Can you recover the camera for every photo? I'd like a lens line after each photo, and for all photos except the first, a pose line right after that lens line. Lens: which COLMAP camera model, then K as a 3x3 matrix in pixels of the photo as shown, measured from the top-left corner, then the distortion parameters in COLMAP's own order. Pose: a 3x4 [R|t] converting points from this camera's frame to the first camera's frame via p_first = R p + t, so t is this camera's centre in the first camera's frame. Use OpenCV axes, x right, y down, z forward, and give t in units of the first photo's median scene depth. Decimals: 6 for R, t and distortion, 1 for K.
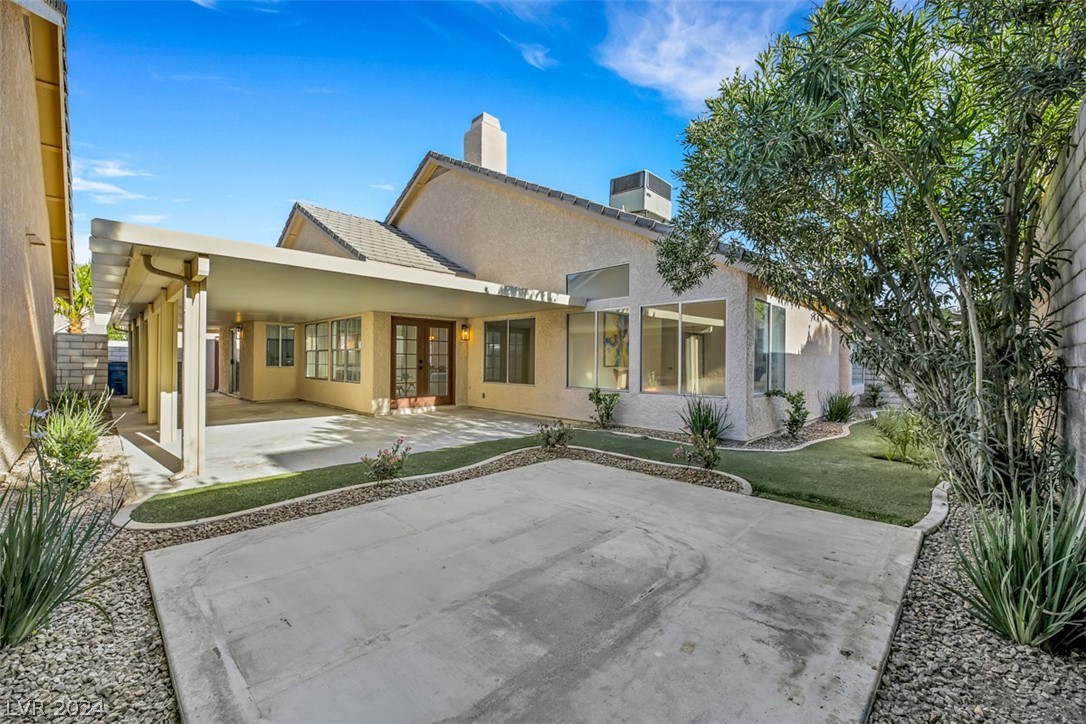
lens RADIAL K [[443.5, 0, 543.0], [0, 443.5, 362.0], [0, 0, 1]] dist [-0.000505, -0.000778]
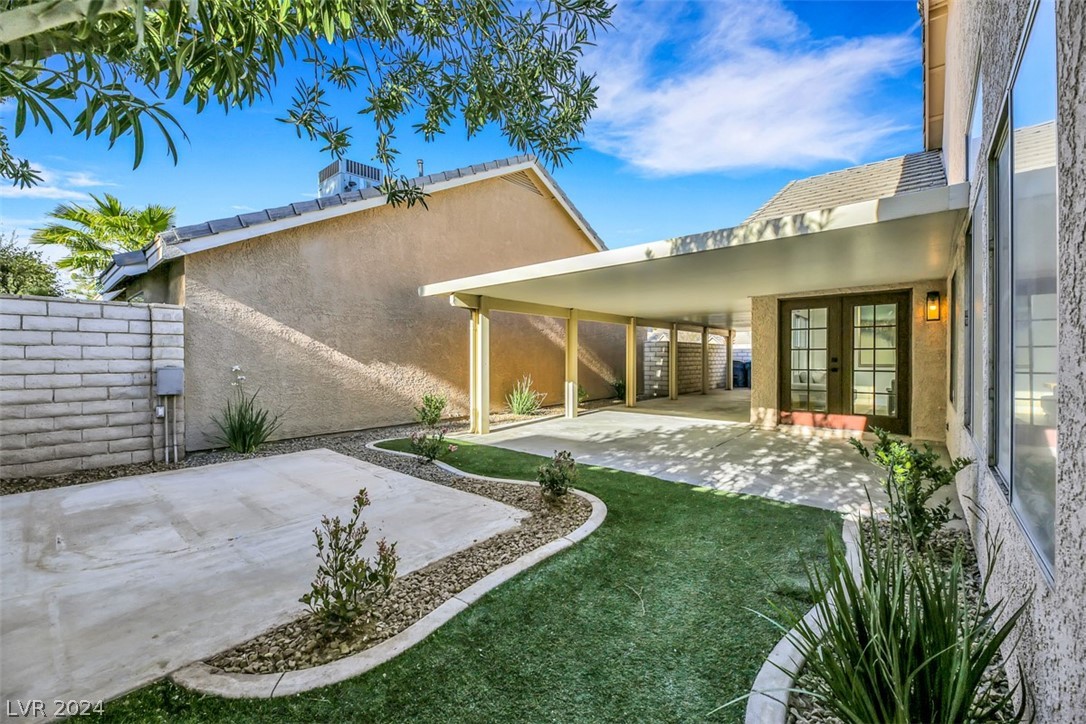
lens RADIAL K [[443.5, 0, 543.0], [0, 443.5, 362.0], [0, 0, 1]] dist [-0.000505, -0.000778]
pose [[0.051404, 0.002124, -0.998676, 0.512605], [-0.000424, 0.999998, 0.002105, 0.000755], [0.998678, 0.000316, 0.051405, 0.754987]]
